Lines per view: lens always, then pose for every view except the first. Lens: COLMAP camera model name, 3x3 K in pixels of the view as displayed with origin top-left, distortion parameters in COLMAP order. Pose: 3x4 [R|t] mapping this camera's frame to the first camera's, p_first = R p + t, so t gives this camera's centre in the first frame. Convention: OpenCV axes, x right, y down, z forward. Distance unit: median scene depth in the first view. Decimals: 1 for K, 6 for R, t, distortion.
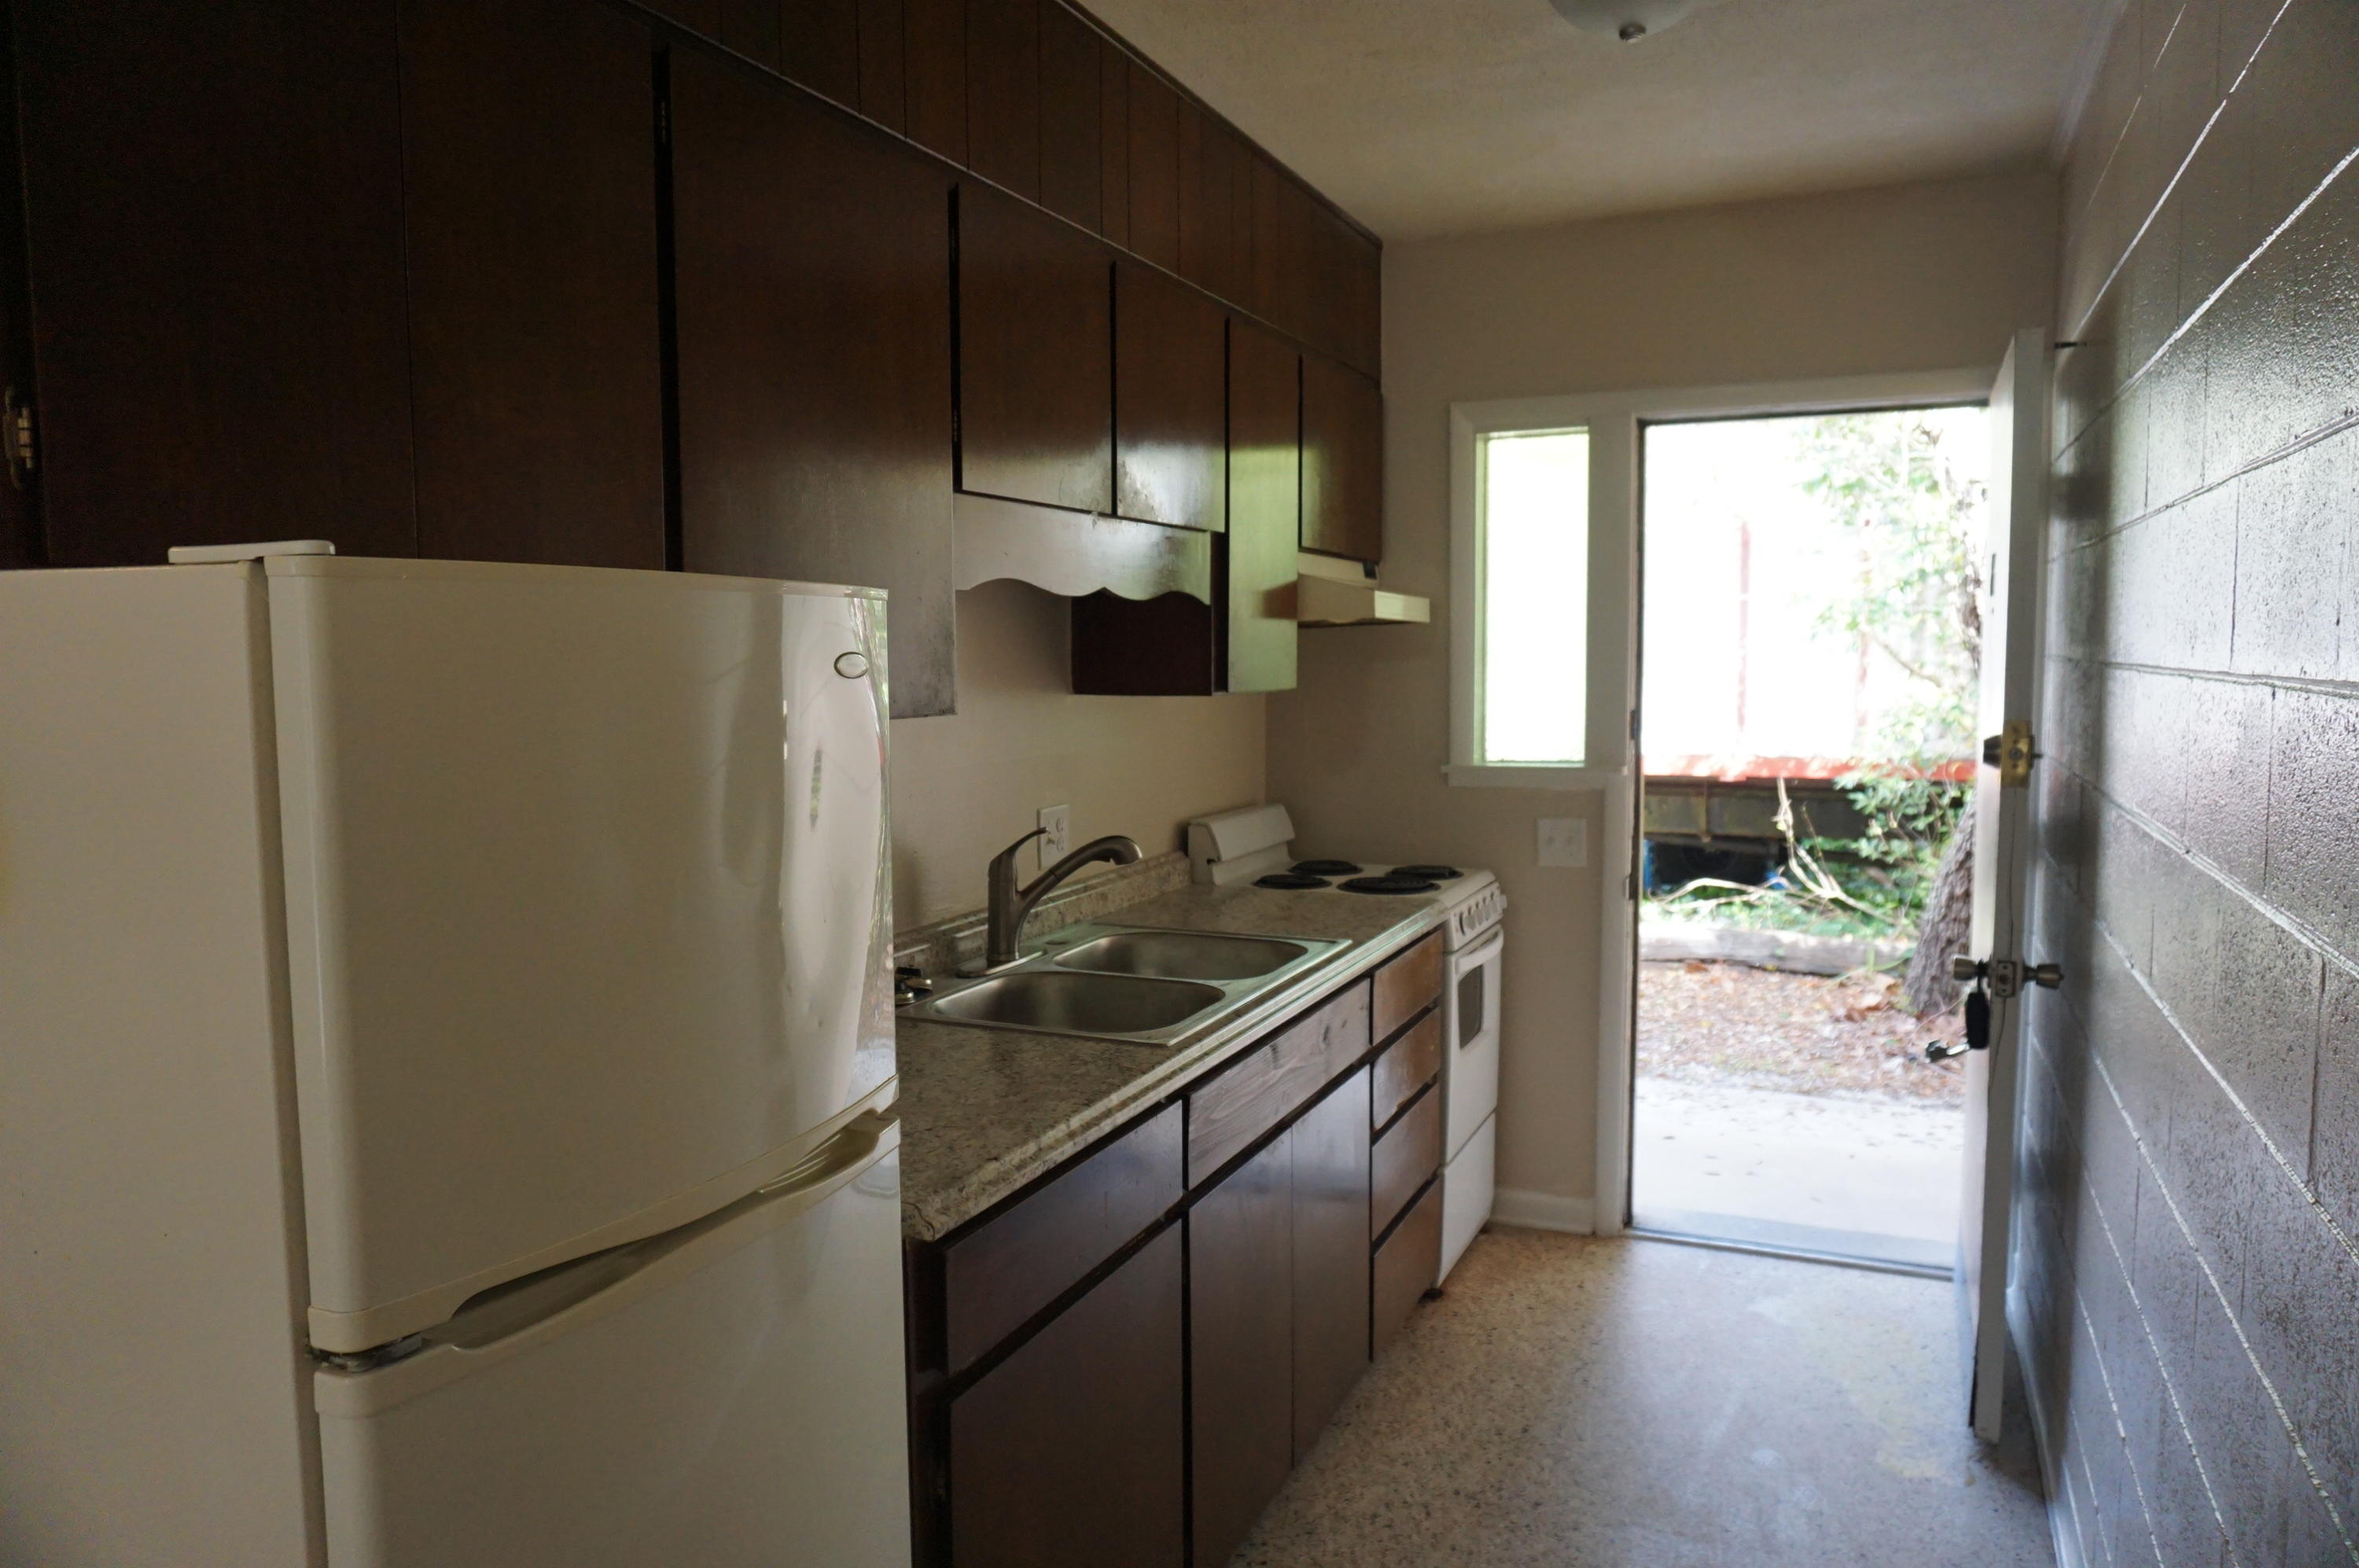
lens RADIAL K [[1597.5, 0, 1179.5], [0, 1597.5, 784.0], [0, 0, 1]] dist [-0.036571, 0.037770]
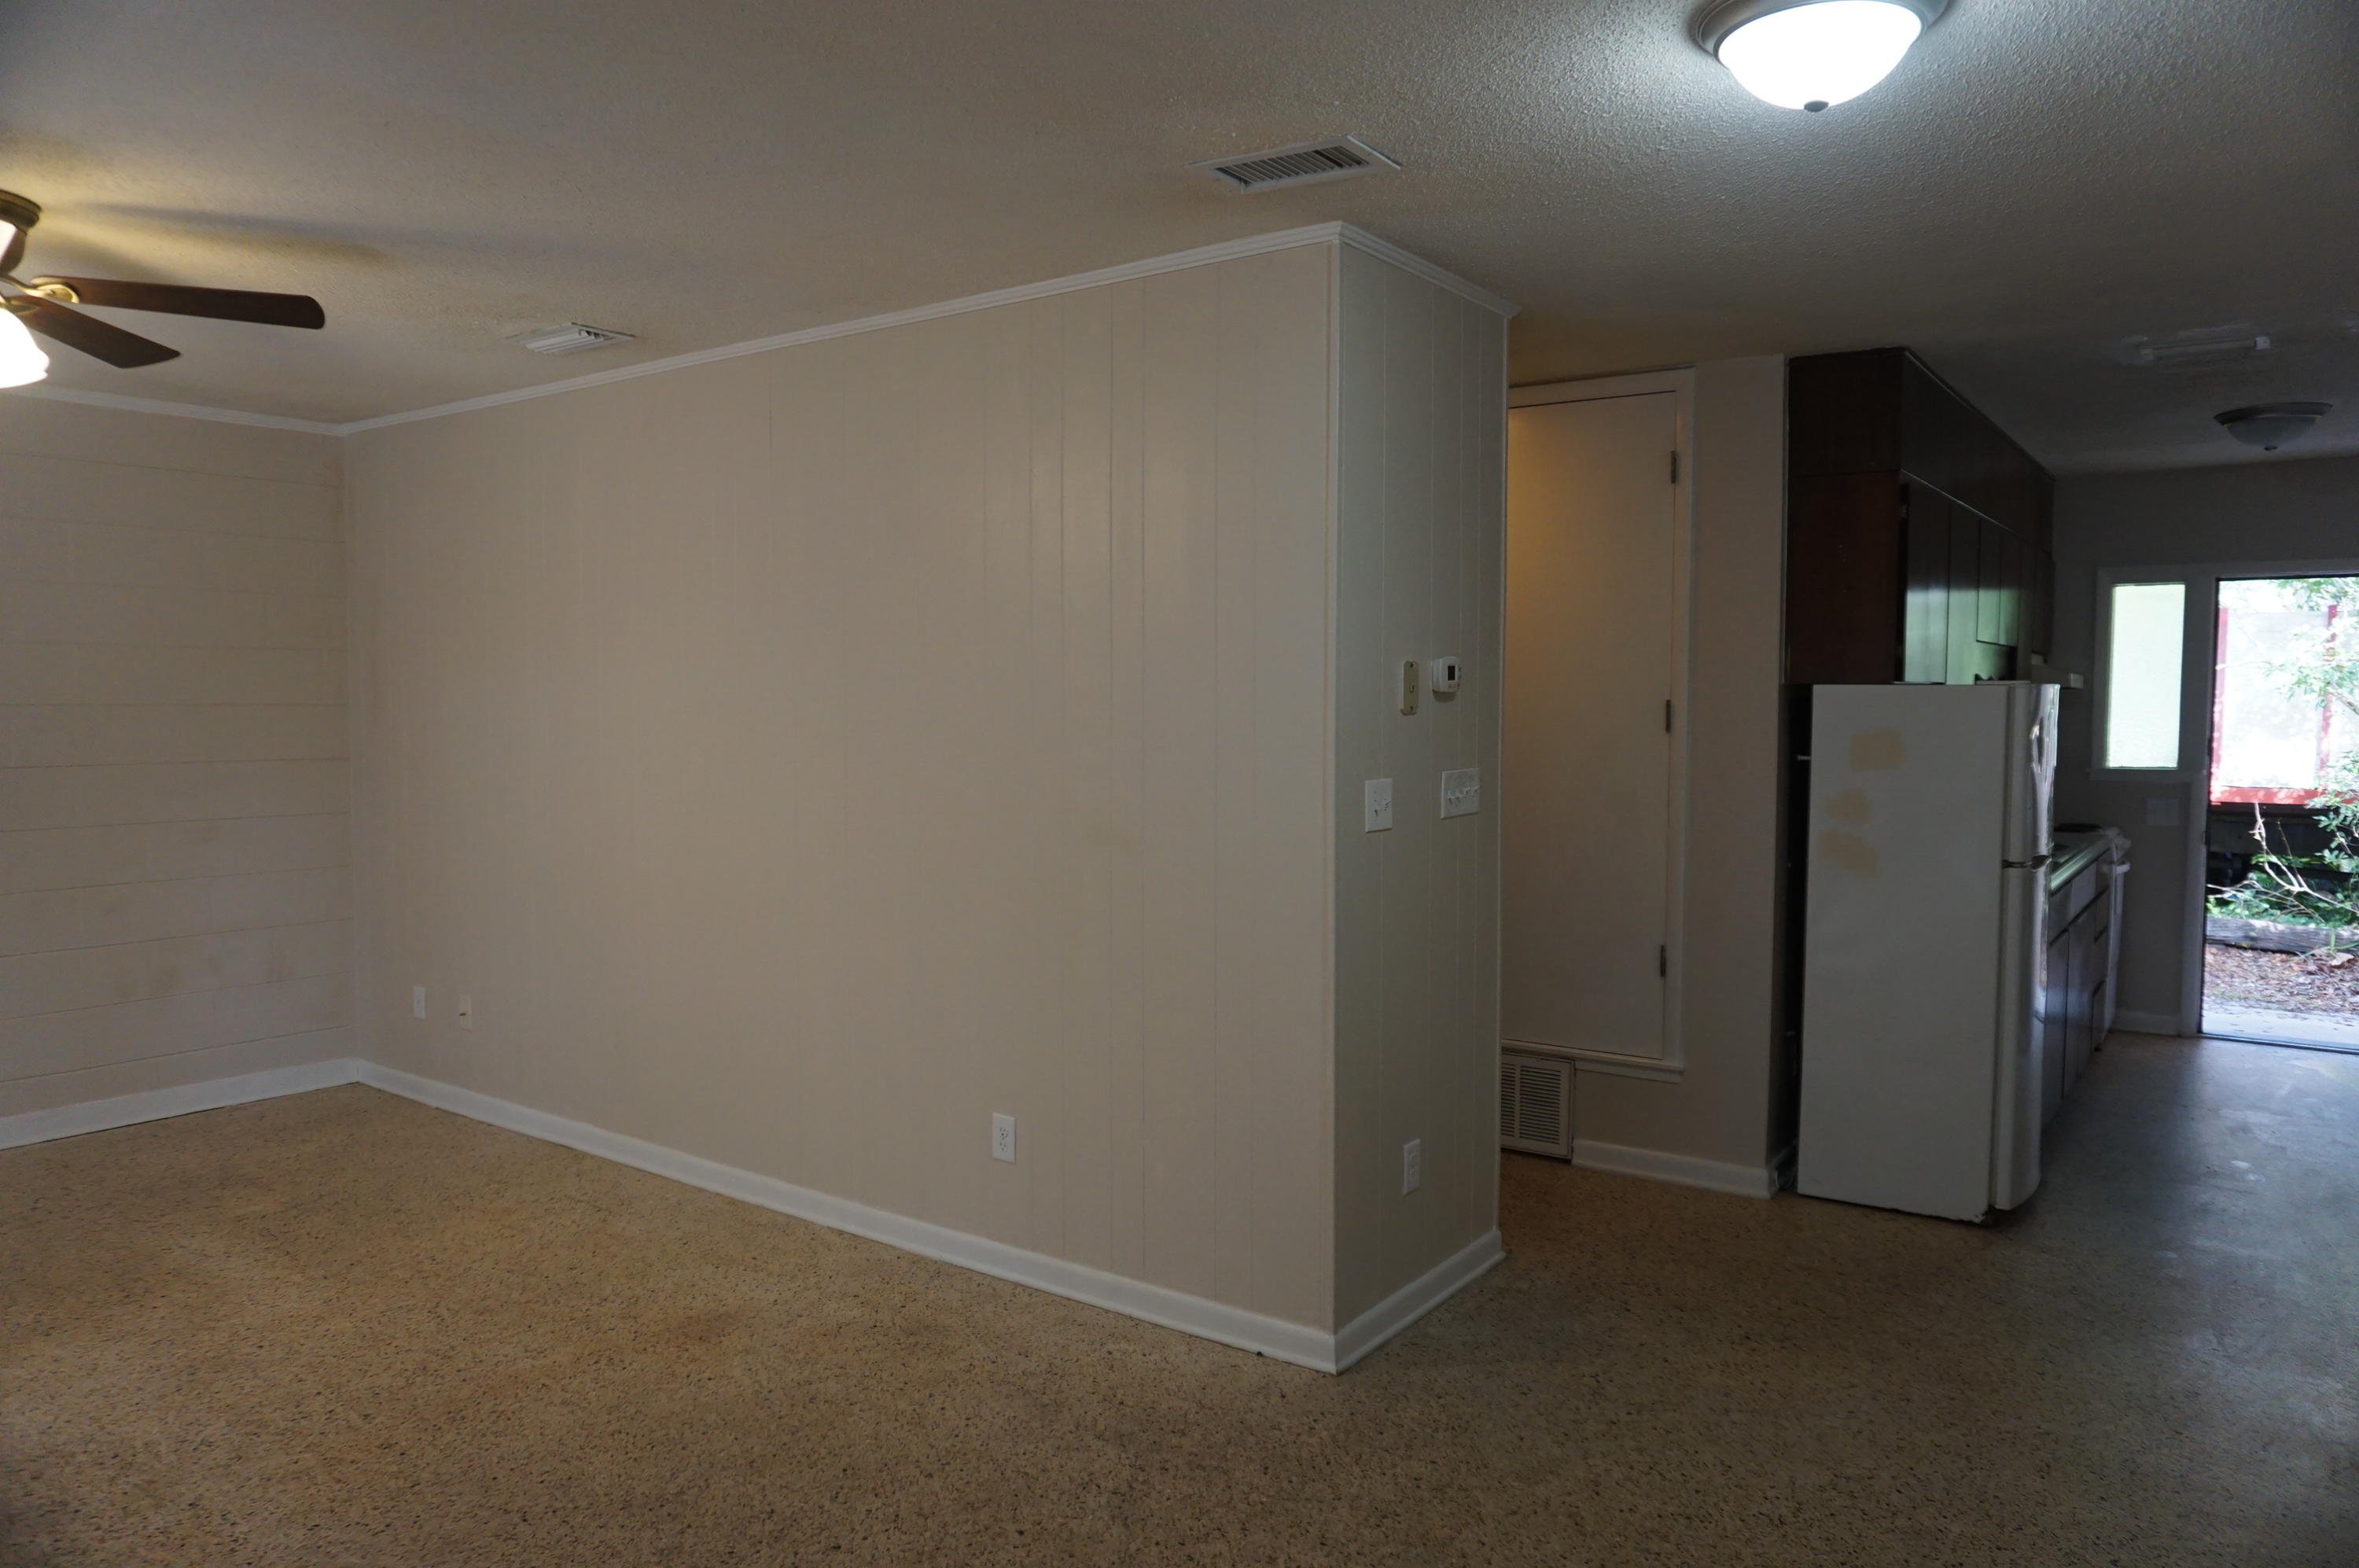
lens RADIAL K [[1597.5, 0, 1179.5], [0, 1597.5, 784.0], [0, 0, 1]] dist [-0.036571, 0.037770]
pose [[0.980063, 0.020489, -0.197628, -0.540860], [-0.026197, 0.999310, -0.026312, 0.089203], [0.196952, 0.030965, 0.979924, -1.056931]]
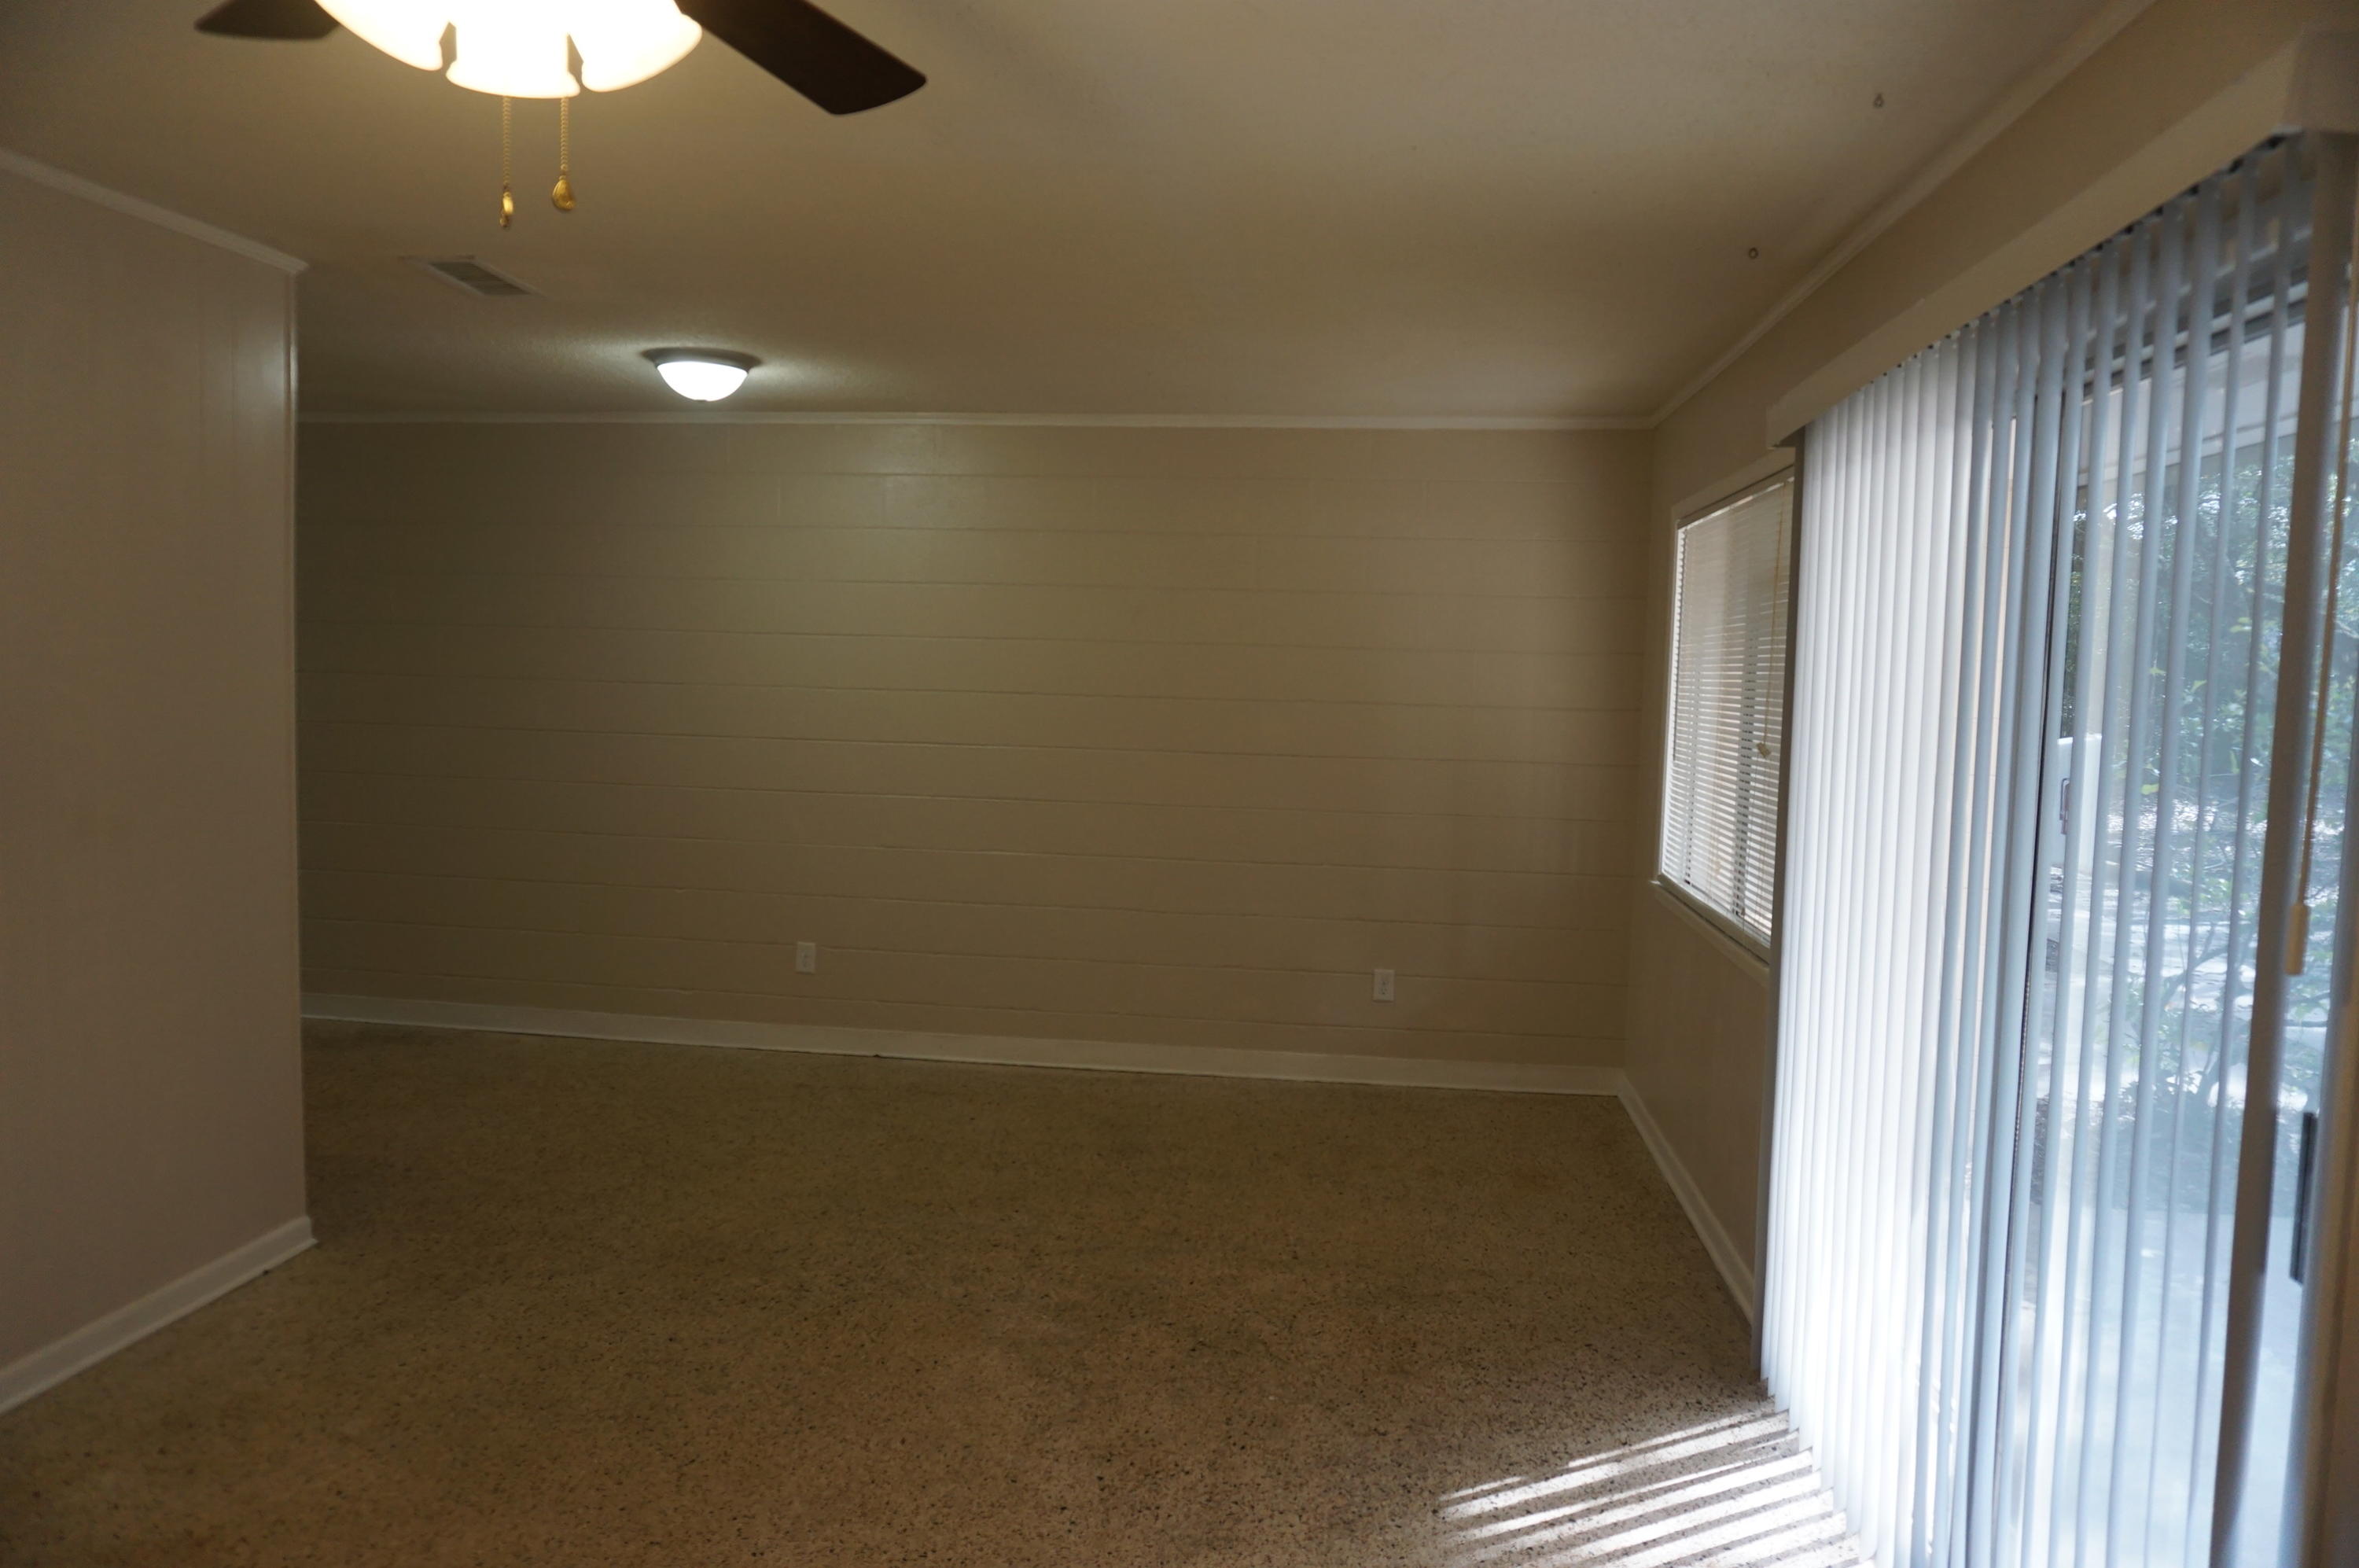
lens RADIAL K [[1573.7, 0, 1182.2], [0, 1573.7, 788.1], [0, 0, 1]] dist [-0.050273, 0.042539]
pose [[-0.301817, -0.077928, 0.950176, -2.019870], [0.050994, 0.993907, 0.097712, 0.009186], [-0.952001, 0.077944, -0.296004, -0.277322]]
